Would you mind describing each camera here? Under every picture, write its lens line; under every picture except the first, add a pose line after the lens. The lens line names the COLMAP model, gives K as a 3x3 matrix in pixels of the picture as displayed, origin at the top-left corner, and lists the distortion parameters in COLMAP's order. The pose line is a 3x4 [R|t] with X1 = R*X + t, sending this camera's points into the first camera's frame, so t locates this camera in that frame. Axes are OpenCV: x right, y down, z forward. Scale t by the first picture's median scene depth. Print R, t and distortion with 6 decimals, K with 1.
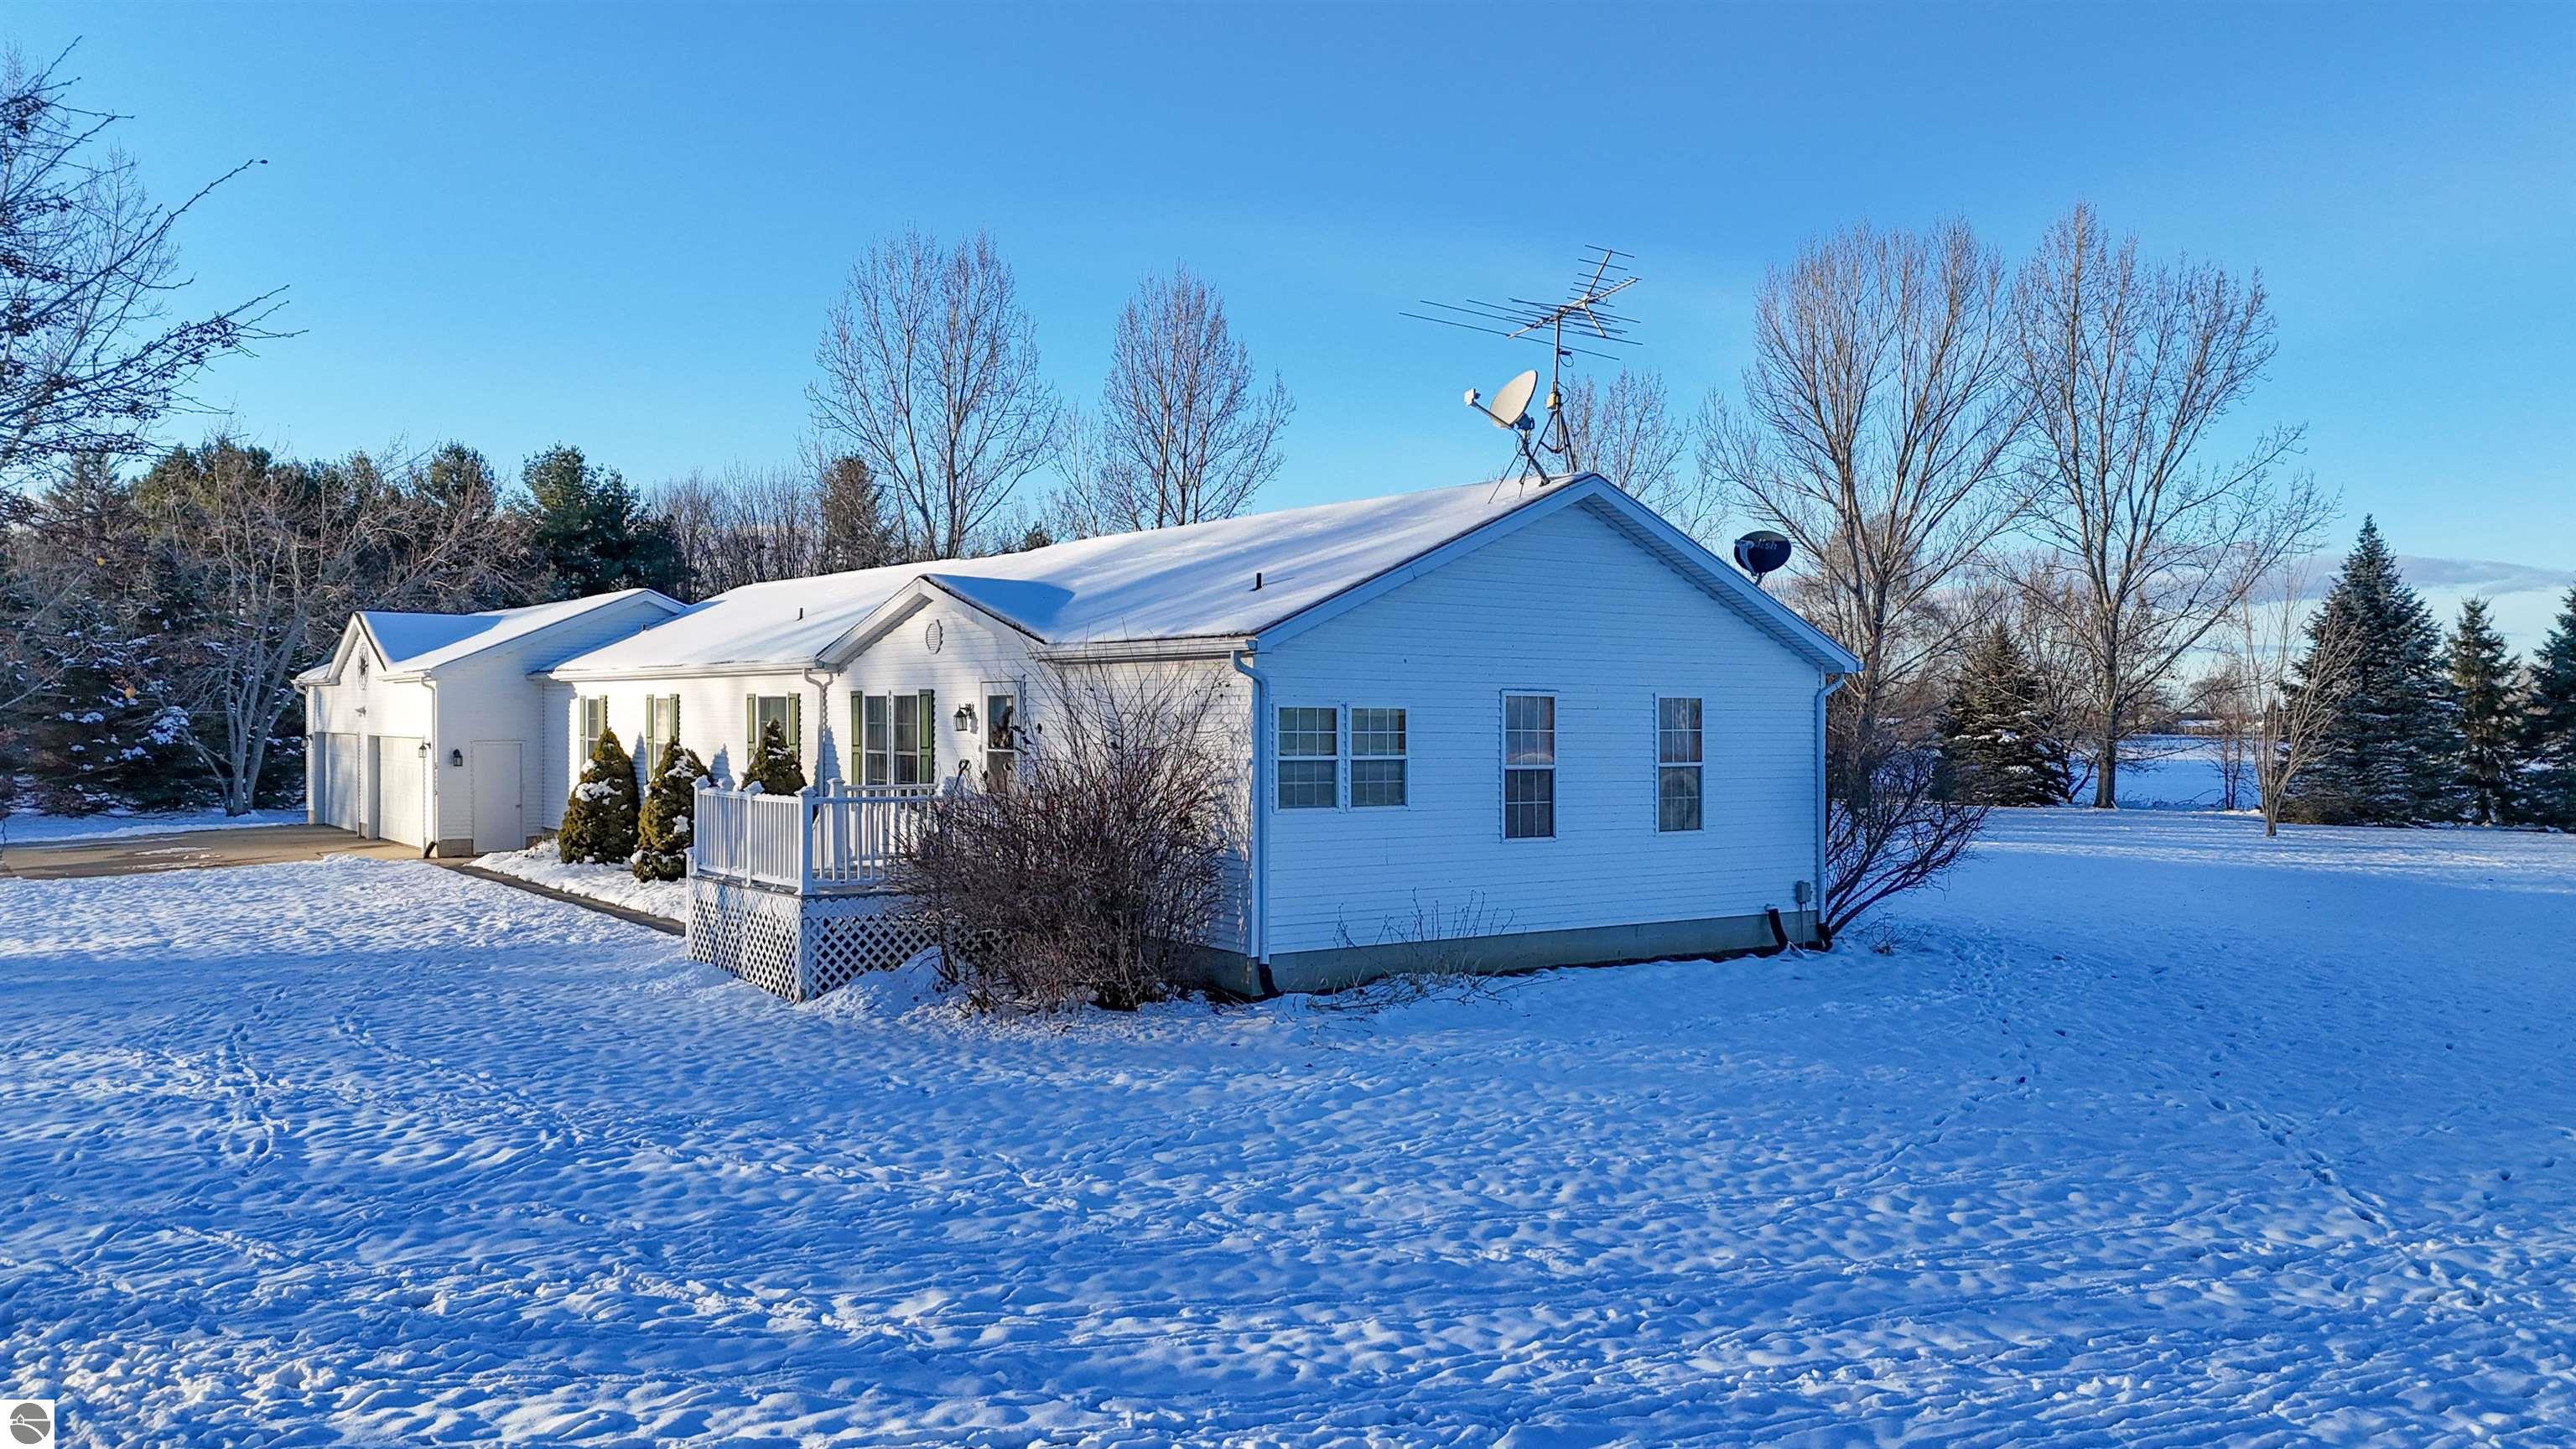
lens RADIAL K [[1809.7, 0, 1301.5], [0, 1809.7, 722.6], [0, 0, 1]] dist [0.076393, -0.012827]
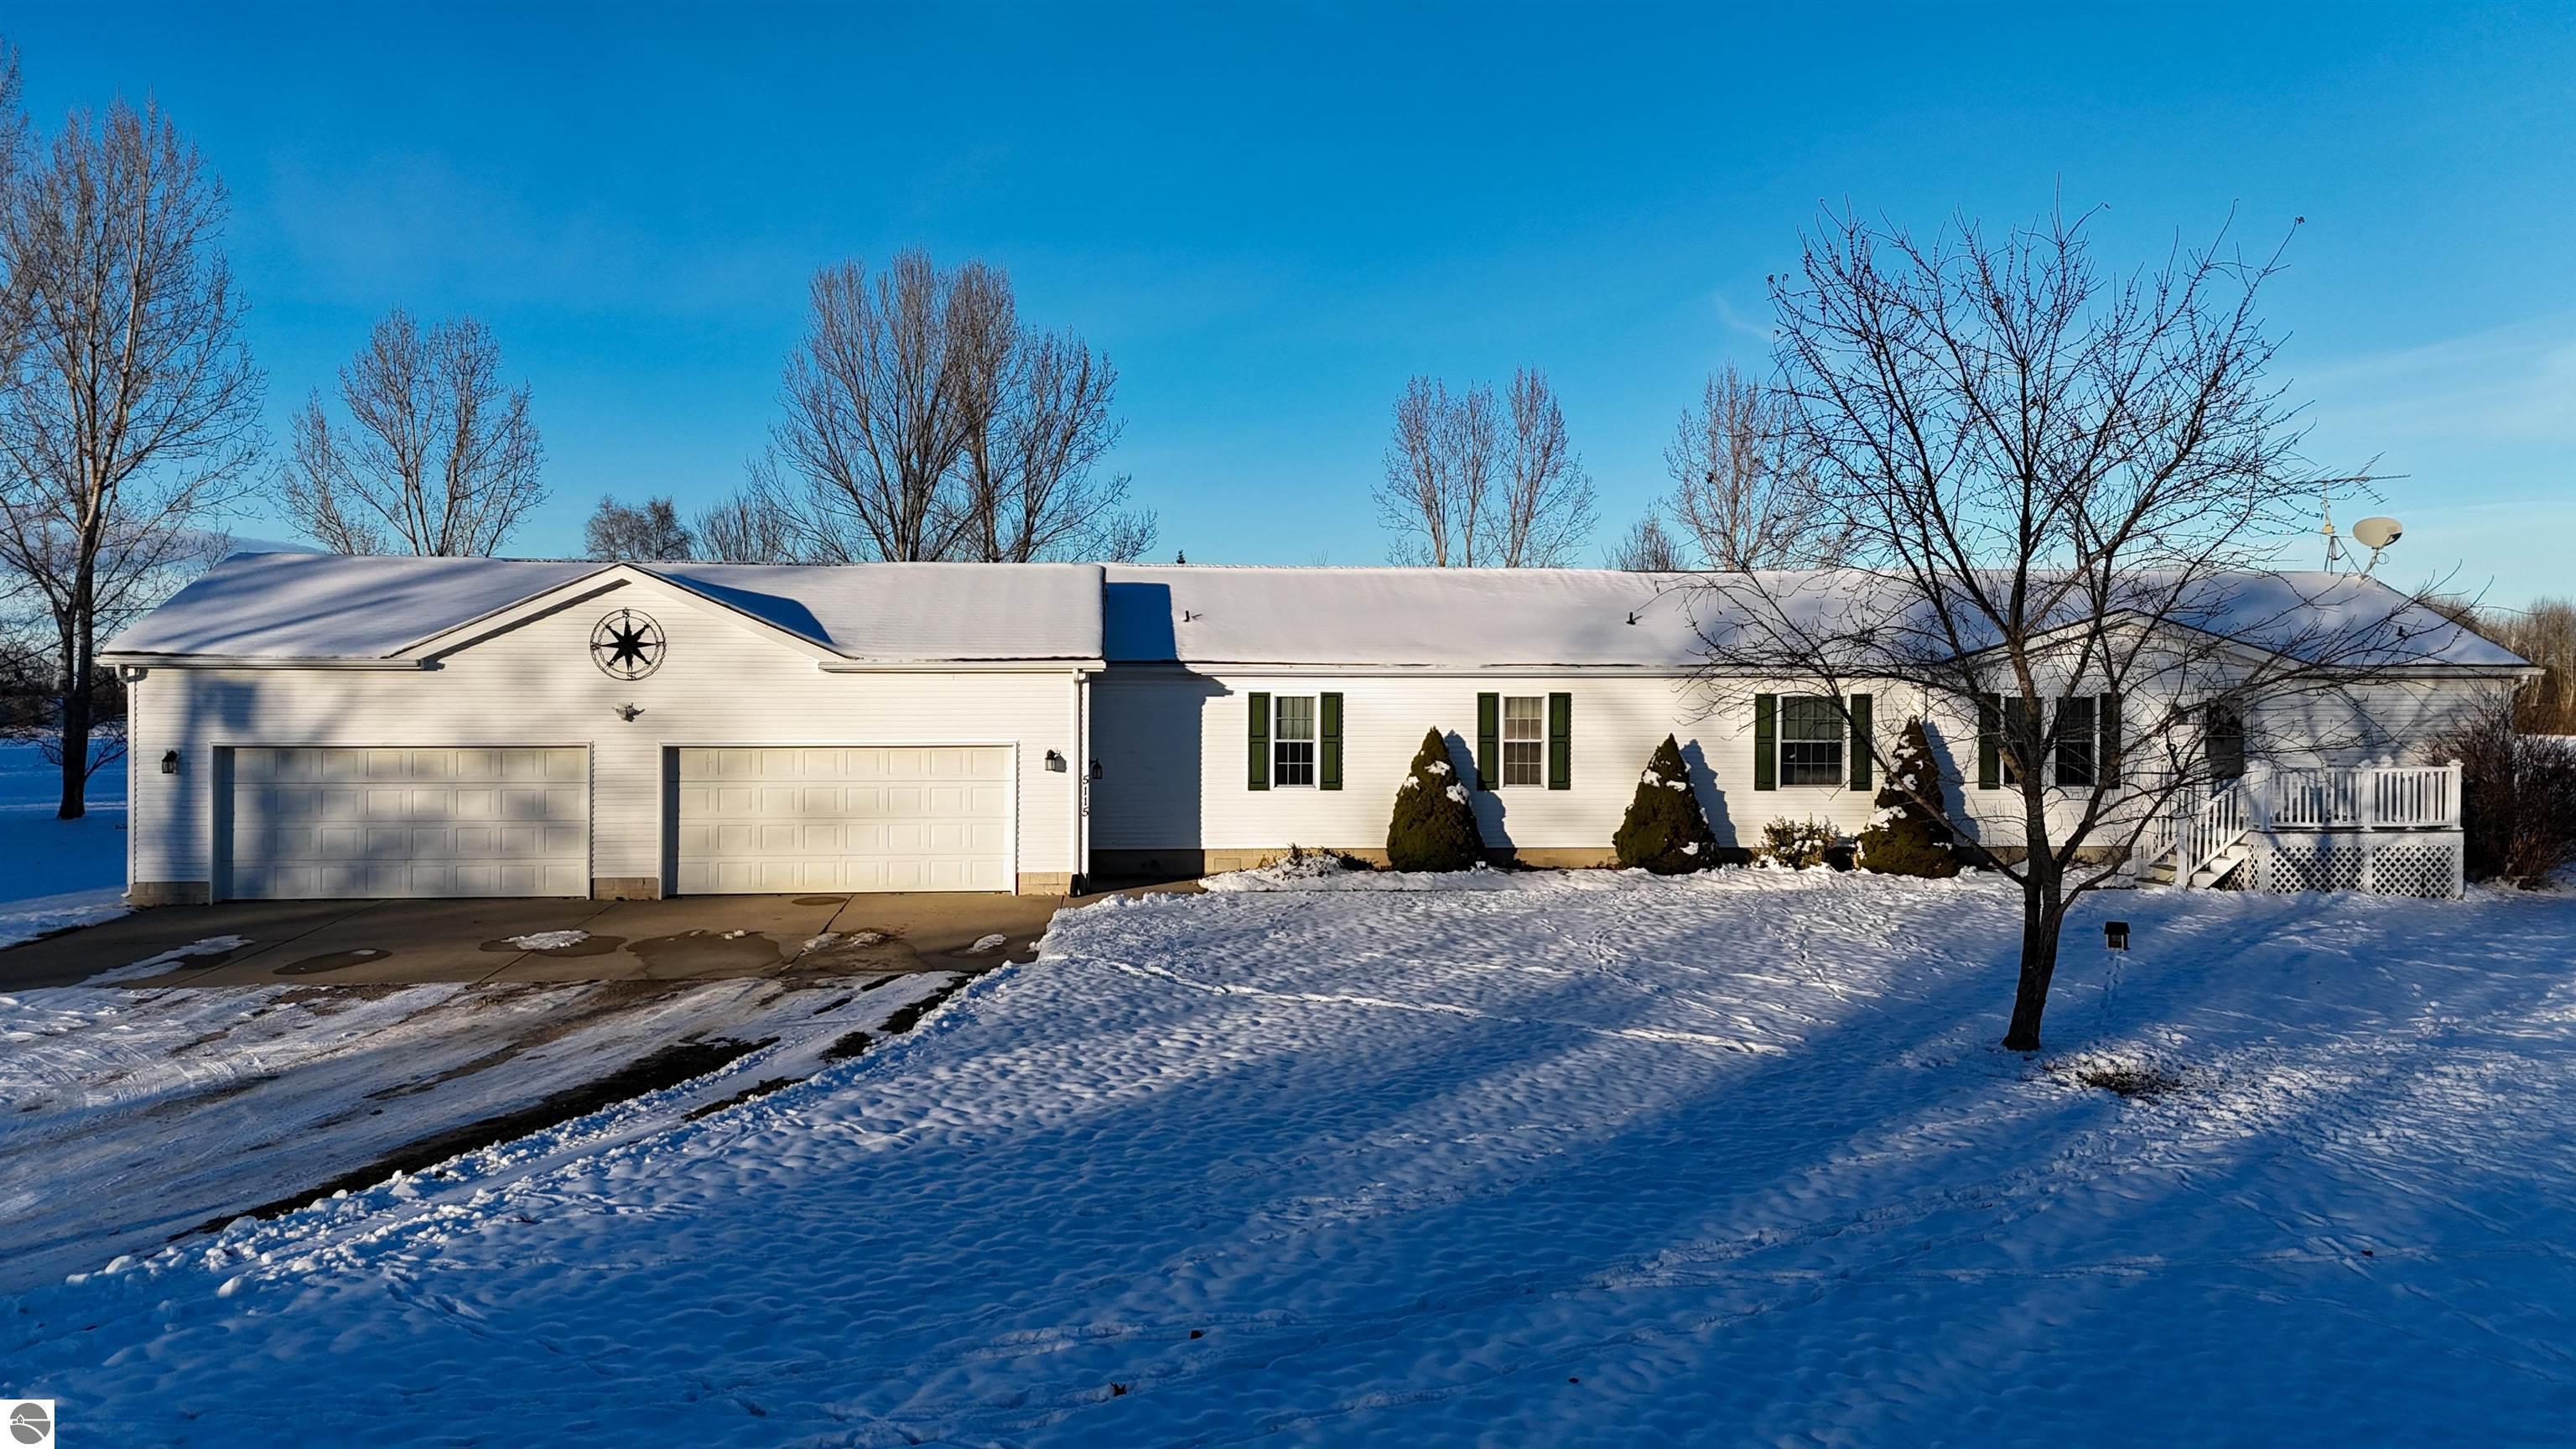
lens RADIAL K [[1809.7, 0, 1287.4], [0, 1809.7, 715.1], [0, 0, 1]] dist [0.076393, -0.012827]
pose [[0.466142, -0.014937, 0.884584, -1.290288], [-0.001811, 0.999839, 0.017838, -0.020604], [-0.884708, -0.009917, 0.466040, 0.649897]]
